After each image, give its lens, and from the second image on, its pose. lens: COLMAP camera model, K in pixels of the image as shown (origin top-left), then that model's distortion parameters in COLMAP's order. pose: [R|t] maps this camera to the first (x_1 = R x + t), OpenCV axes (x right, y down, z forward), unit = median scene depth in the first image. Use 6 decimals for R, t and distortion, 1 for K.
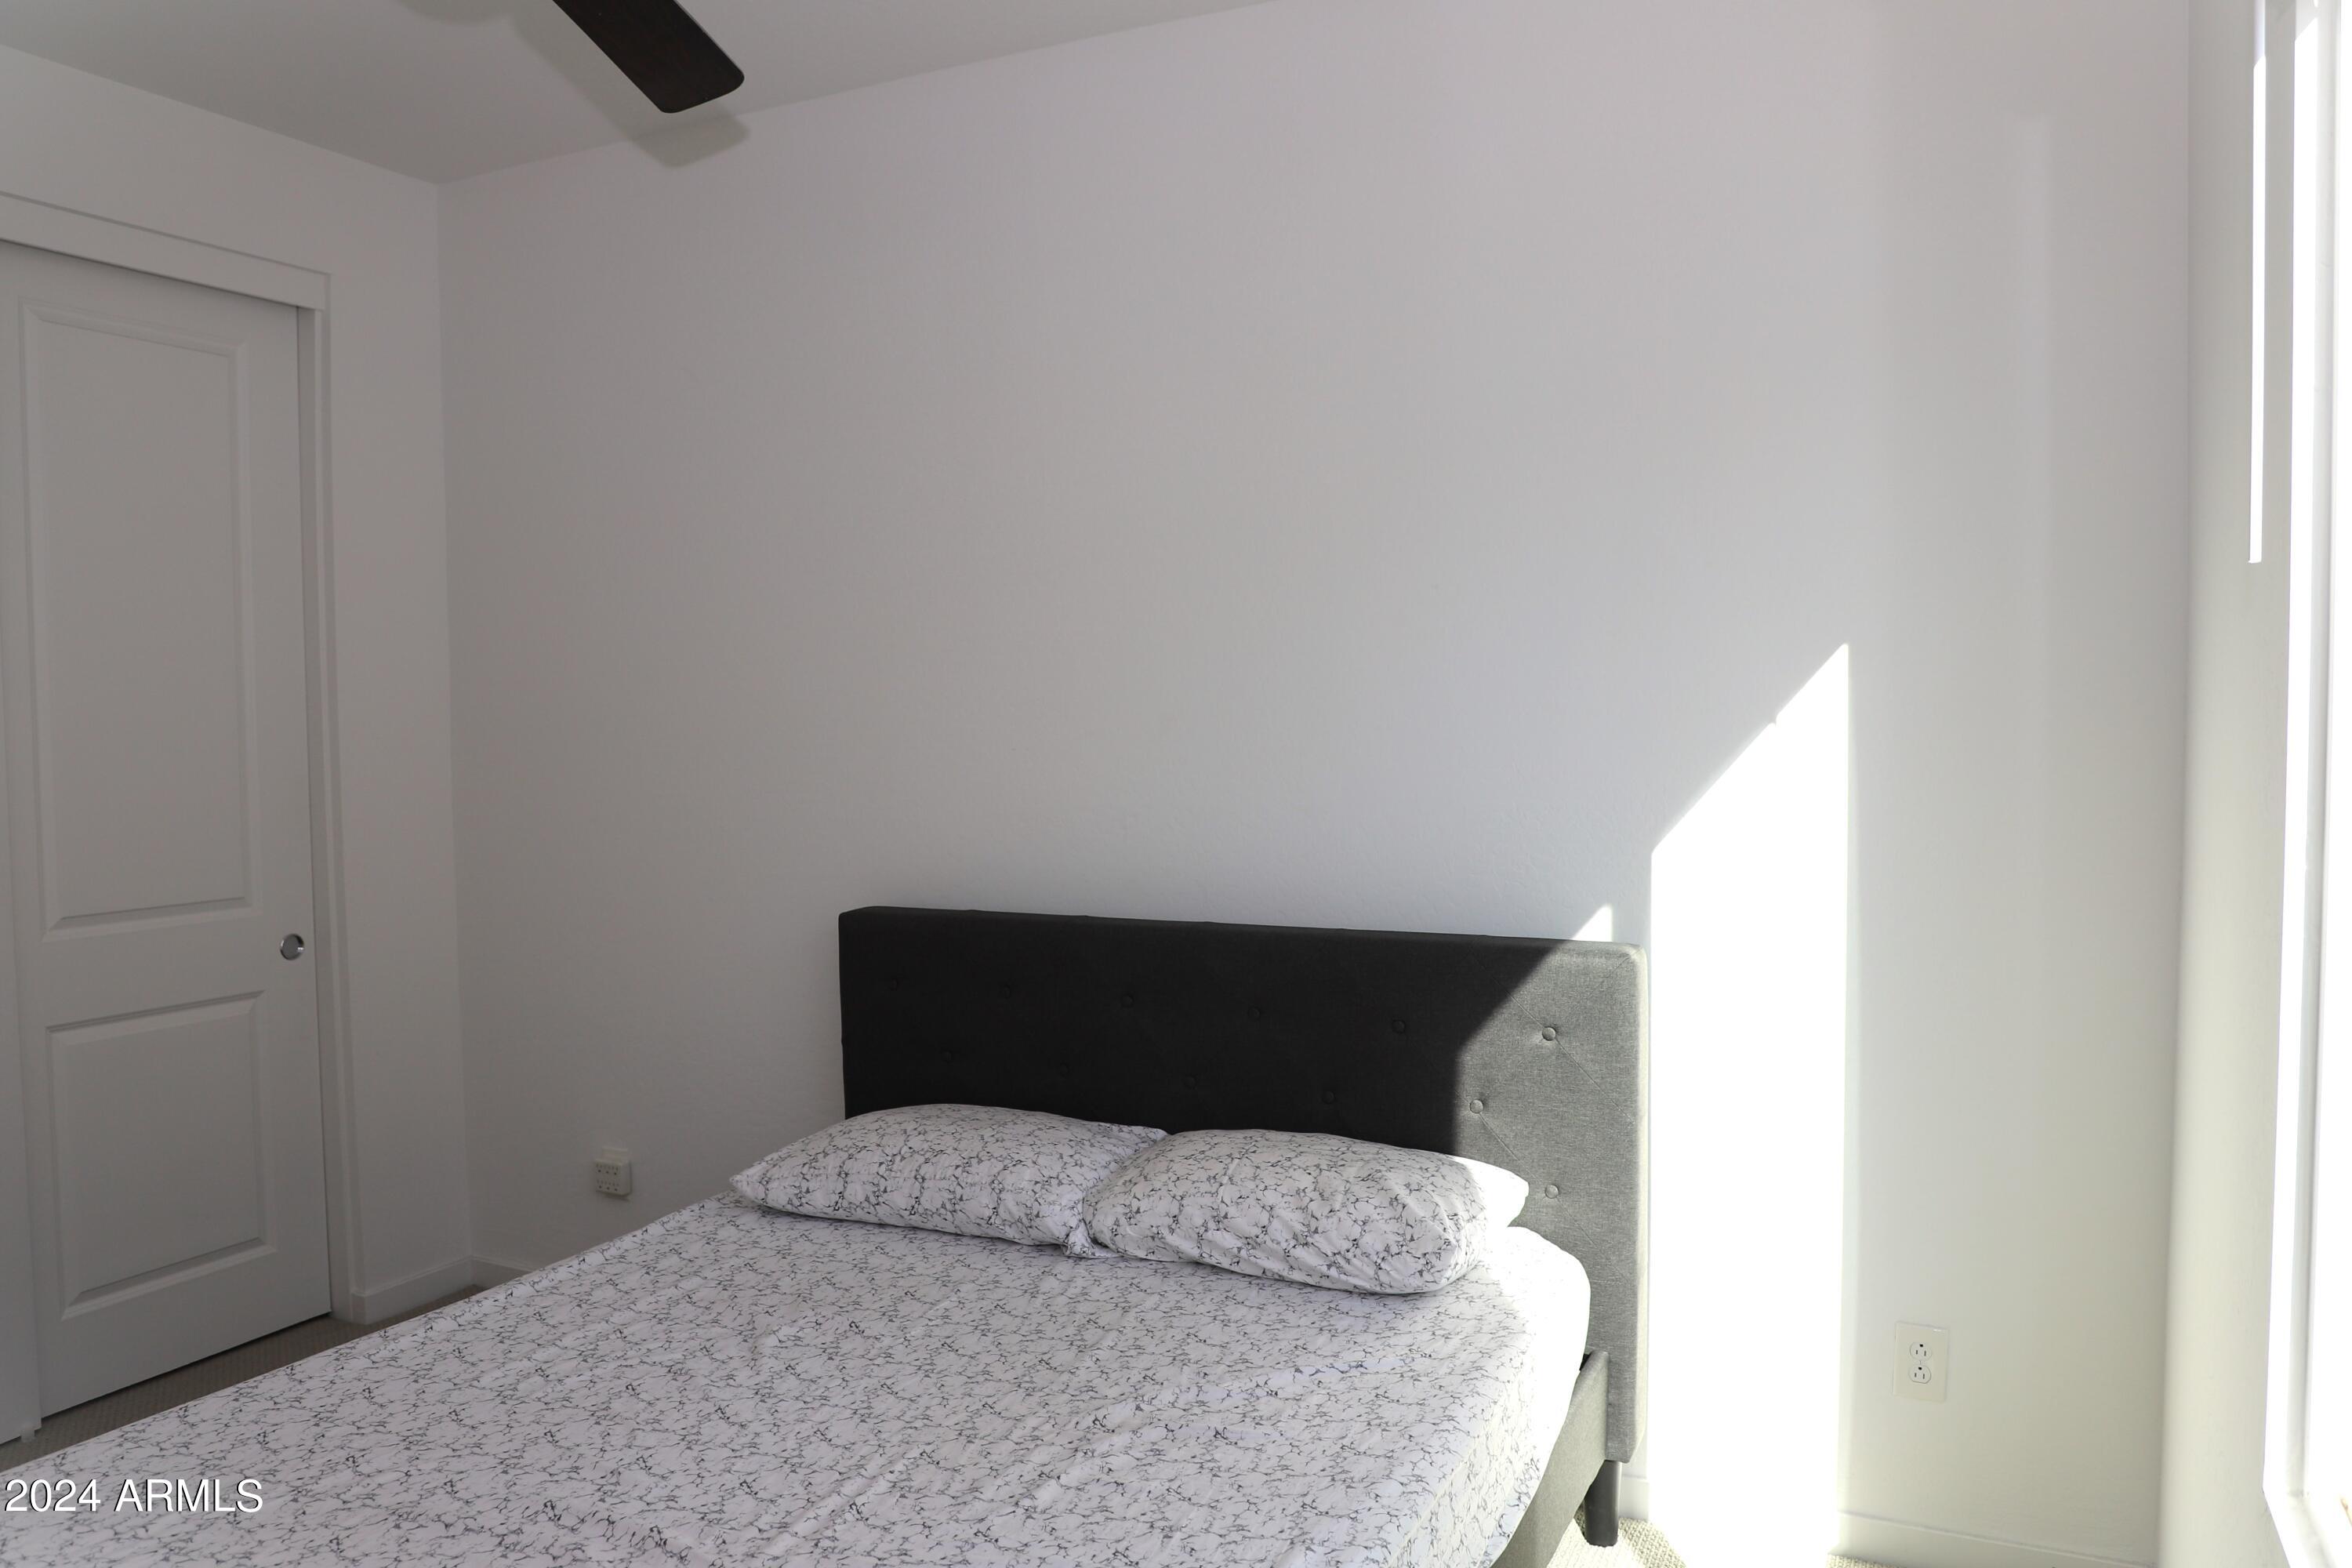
lens RADIAL K [[1653.1, 0, 1163.9], [0, 1653.1, 790.9], [0, 0, 1]] dist [-0.070454, 0.035553]
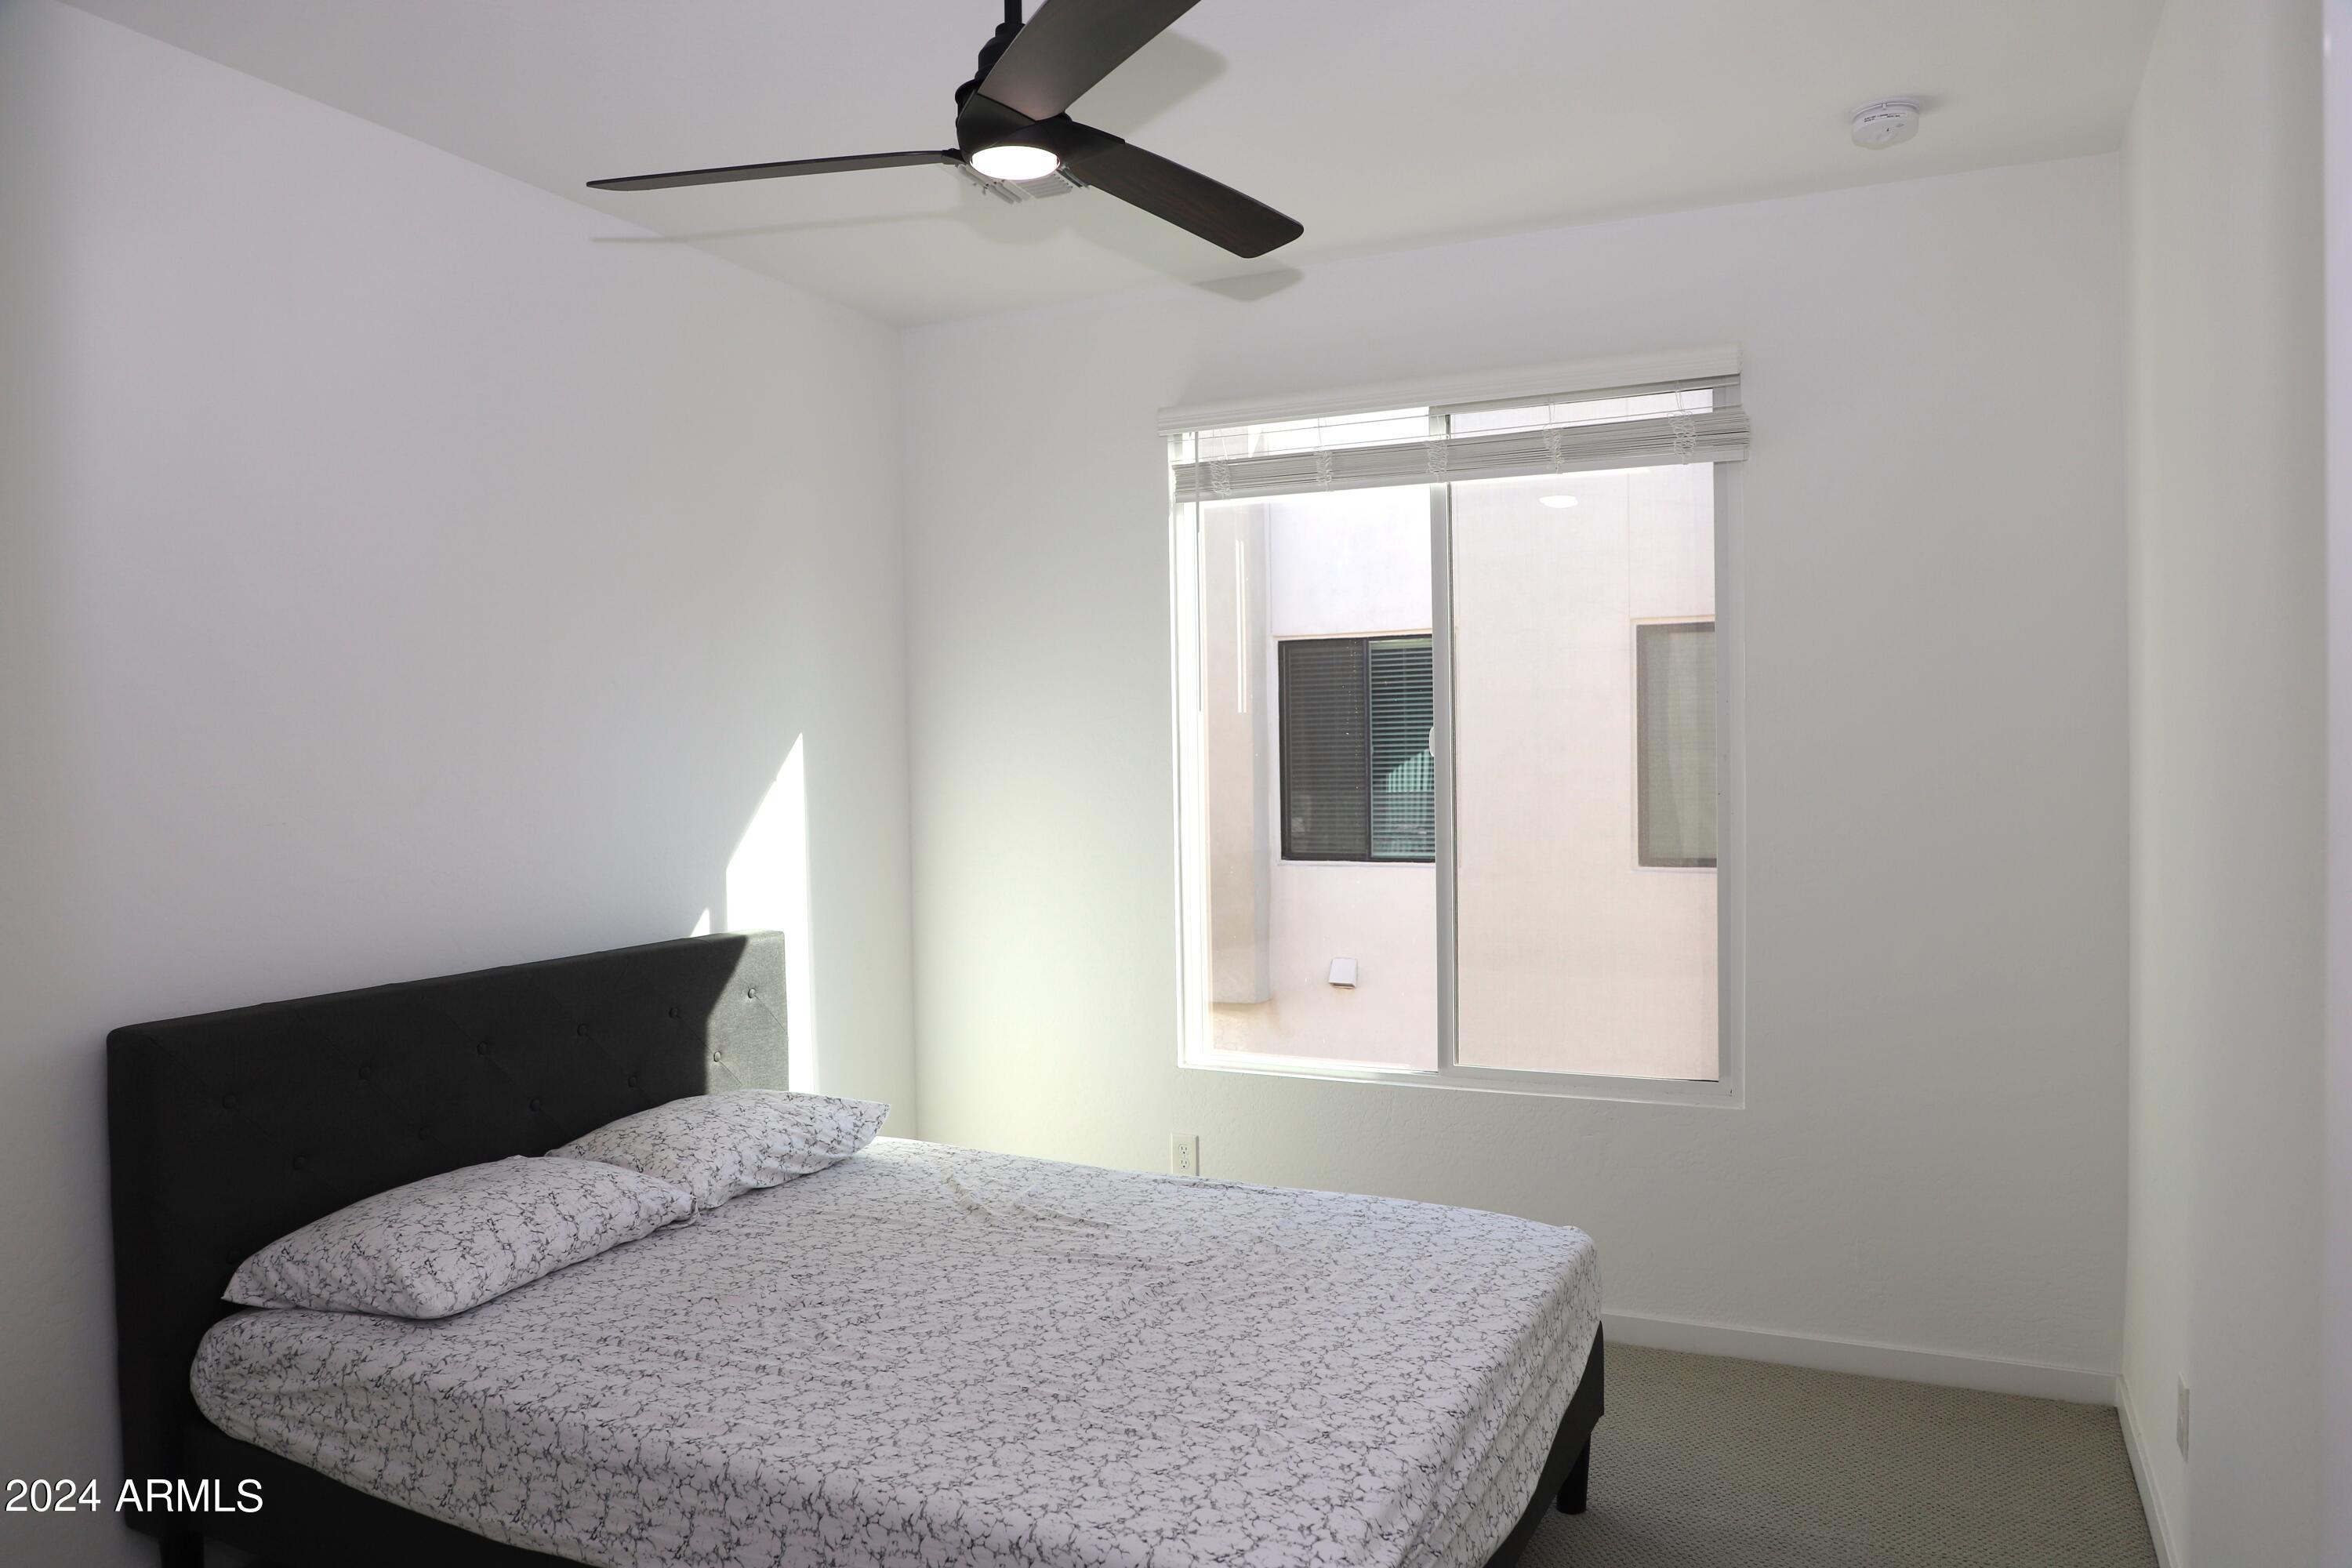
lens RADIAL K [[1653.1, 0, 1163.9], [0, 1653.1, 790.9], [0, 0, 1]] dist [-0.070454, 0.035553]
pose [[-0.005567, -0.010459, 0.999930, -1.321381], [0.069592, 0.997517, 0.010821, -0.023987], [-0.997560, 0.069648, -0.004826, 0.672005]]
